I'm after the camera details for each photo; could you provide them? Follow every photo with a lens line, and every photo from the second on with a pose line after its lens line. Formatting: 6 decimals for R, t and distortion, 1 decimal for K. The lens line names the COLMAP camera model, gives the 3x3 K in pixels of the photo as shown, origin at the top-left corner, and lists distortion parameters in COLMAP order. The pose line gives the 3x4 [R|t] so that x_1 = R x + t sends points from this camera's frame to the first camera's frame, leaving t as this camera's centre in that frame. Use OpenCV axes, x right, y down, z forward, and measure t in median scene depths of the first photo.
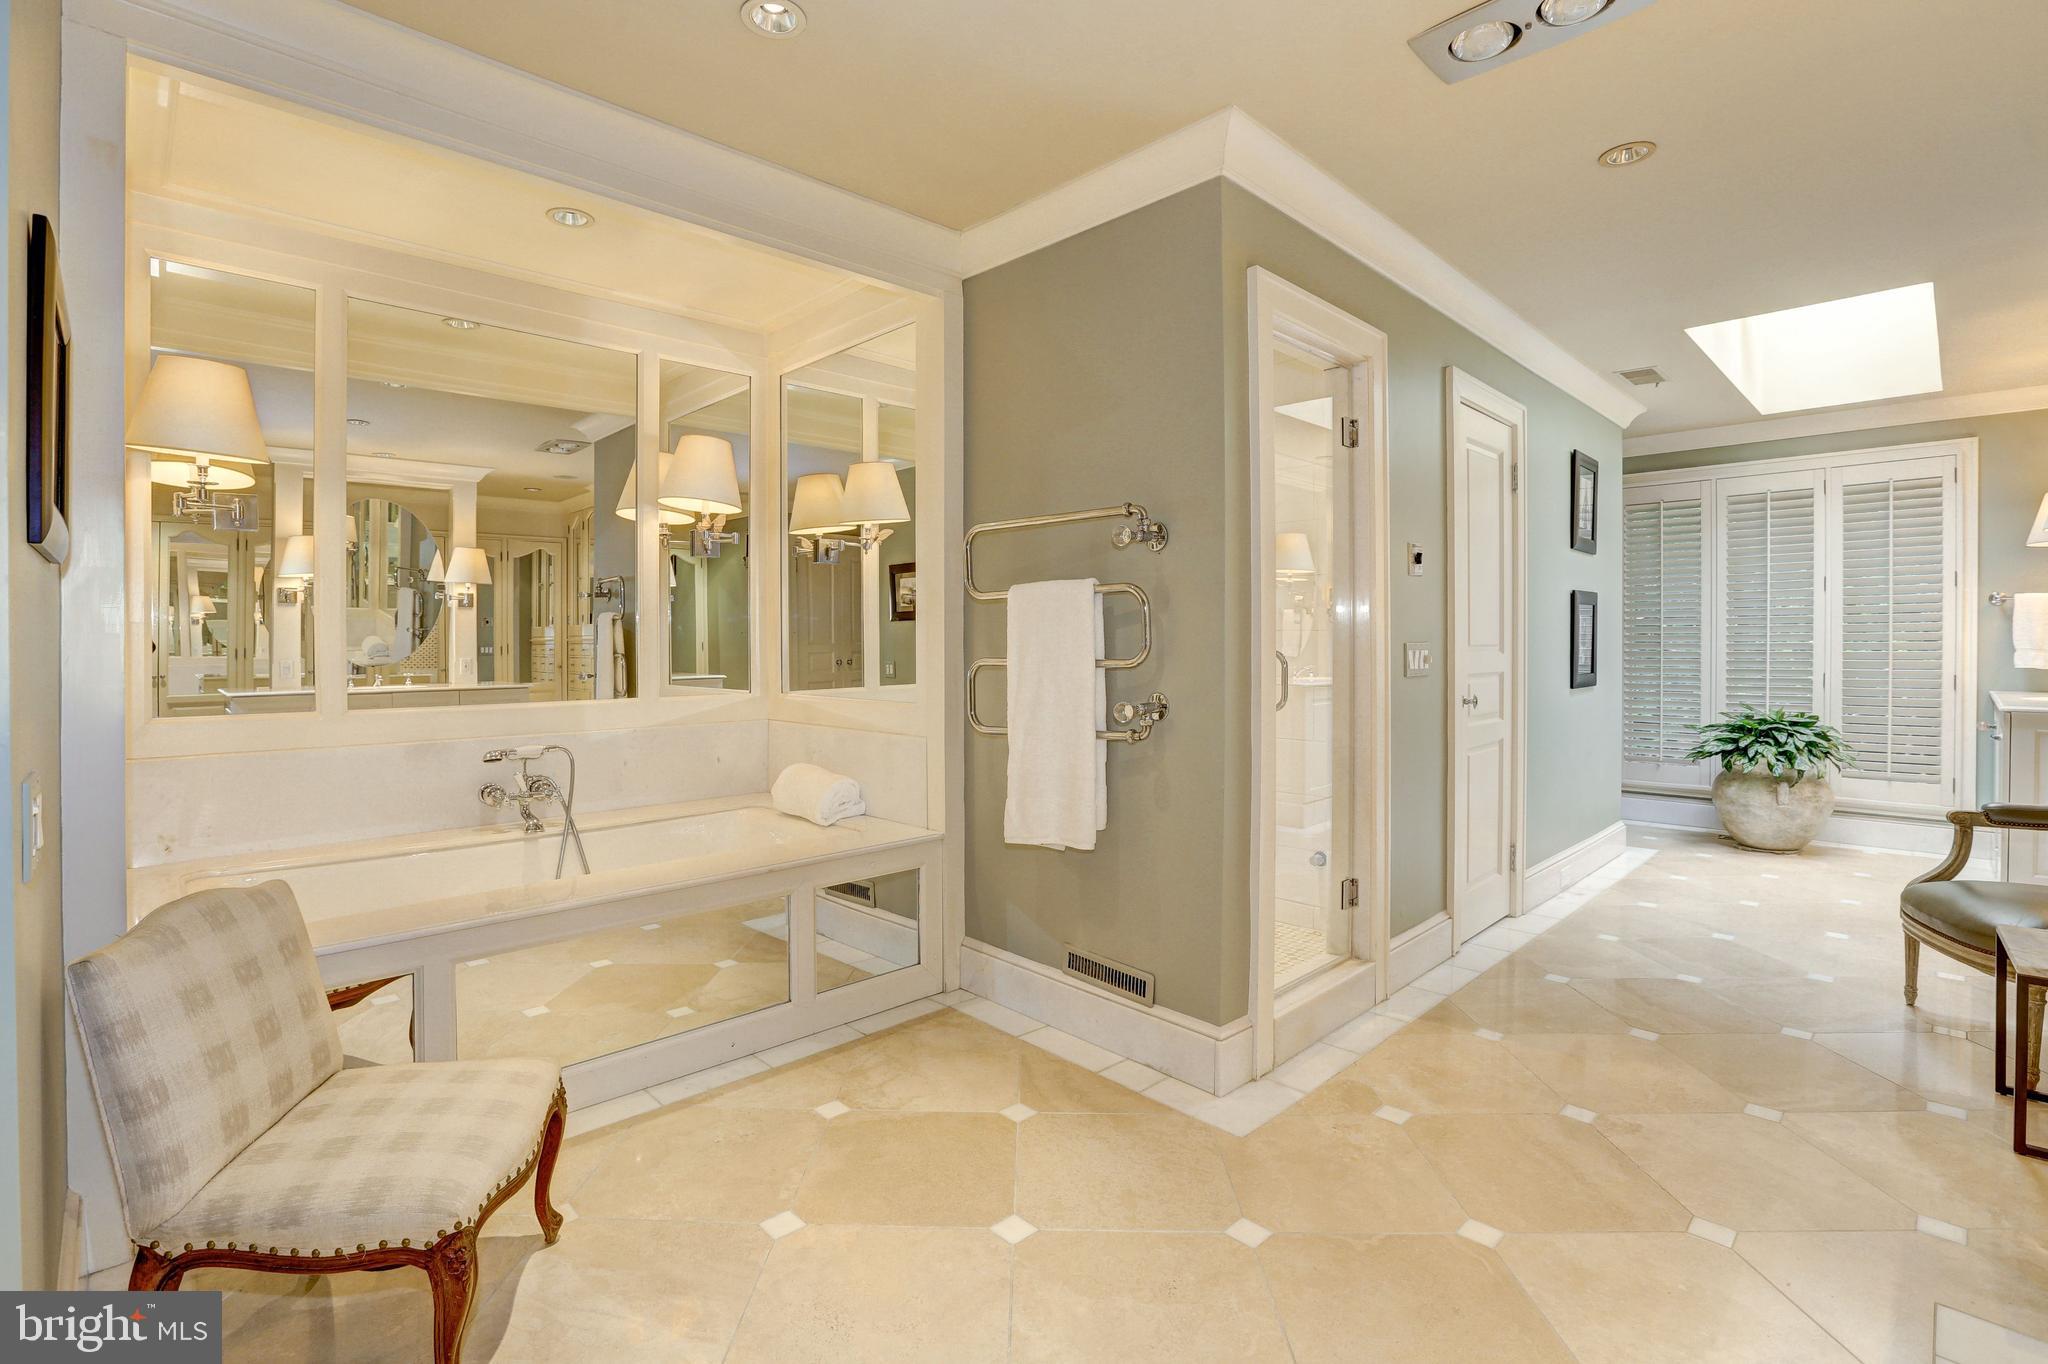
lens RADIAL K [[958.0, 0, 999.9], [0, 958.0, 651.9], [0, 0, 1]] dist [0.000305, 0.000604]
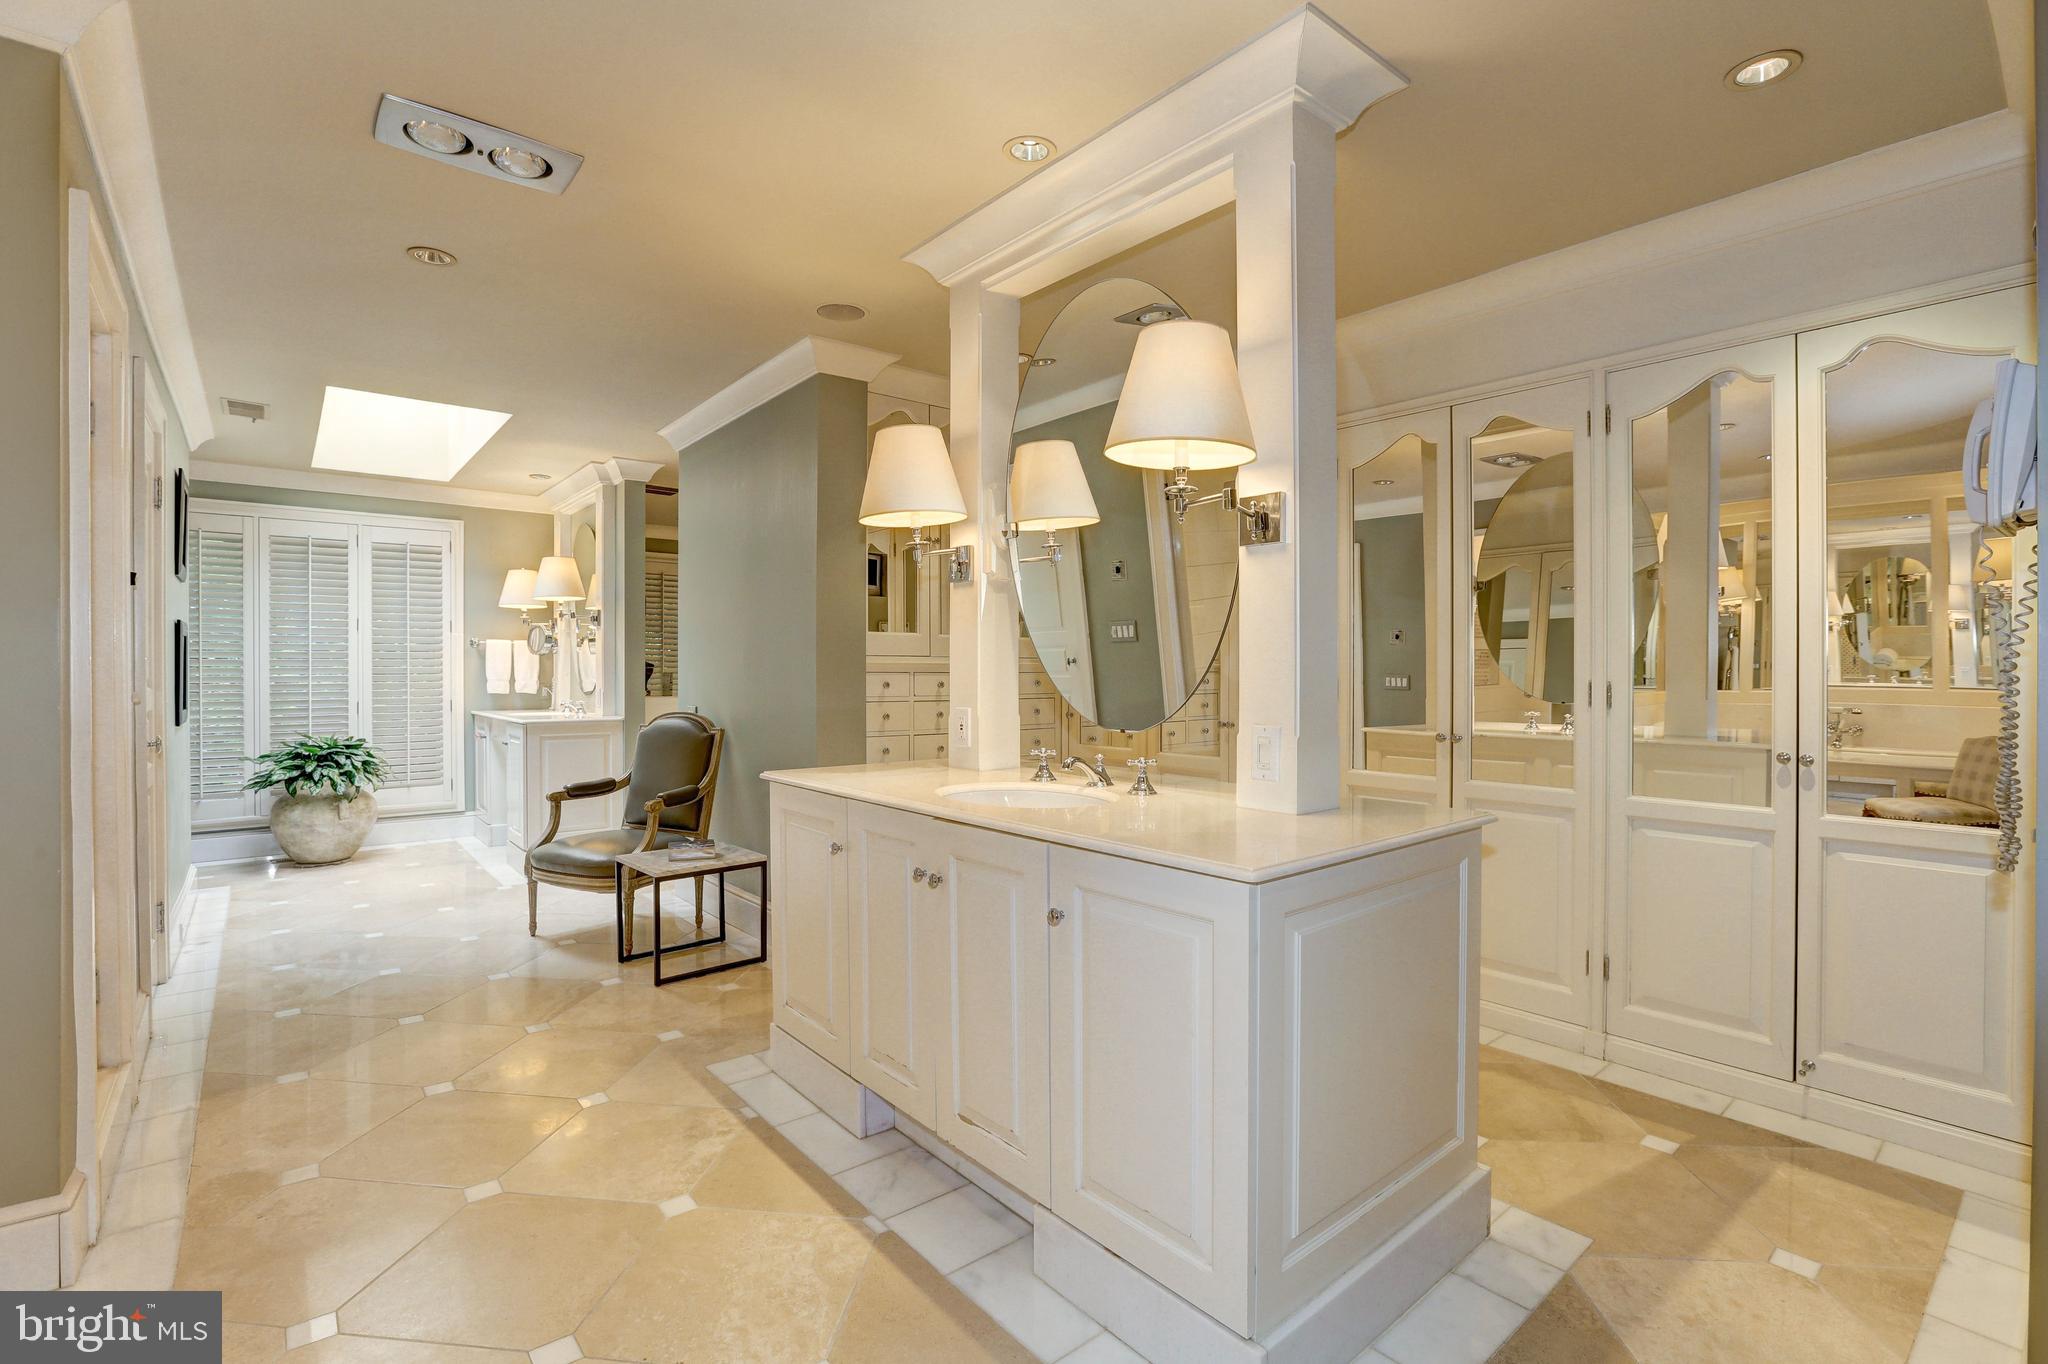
lens RADIAL K [[958.0, 0, 1022.1], [0, 958.0, 675.3], [0, 0, 1]] dist [0.000305, 0.000604]
pose [[0.101605, -0.001261, 0.994824, -0.220097], [0.011145, 0.999938, 0.000129, -0.001176], [-0.994762, 0.011074, 0.101613, 0.090299]]
